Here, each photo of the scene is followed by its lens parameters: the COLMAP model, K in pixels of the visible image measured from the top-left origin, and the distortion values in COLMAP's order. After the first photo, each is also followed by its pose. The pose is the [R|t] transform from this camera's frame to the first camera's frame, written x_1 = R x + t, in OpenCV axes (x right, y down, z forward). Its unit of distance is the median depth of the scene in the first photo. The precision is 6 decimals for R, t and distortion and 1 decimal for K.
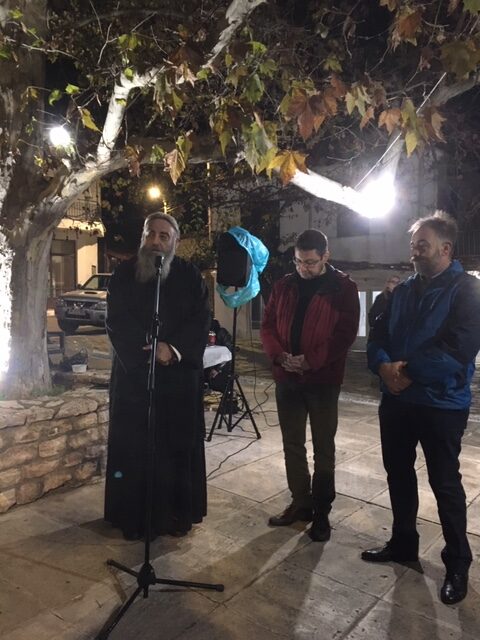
lens RADIAL K [[551.7, 0, 240.0], [0, 551.7, 320.0], [0, 0, 1]] dist [0.098346, -0.121969]
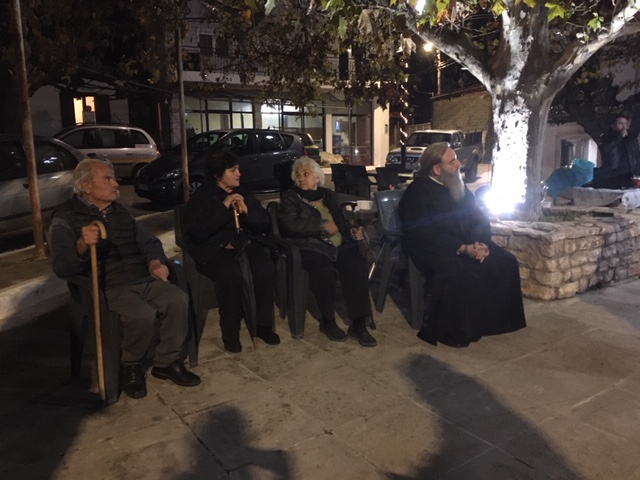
lens RADIAL K [[551.7, 0, 320.0], [0, 551.7, 240.0], [0, 0, 1]] dist [0.098346, -0.121969]
pose [[0.959410, 0.026016, -0.280814, -0.496889], [0.004910, 0.994044, 0.108868, 0.032130], [0.281974, -0.105828, 0.953568, -0.408670]]
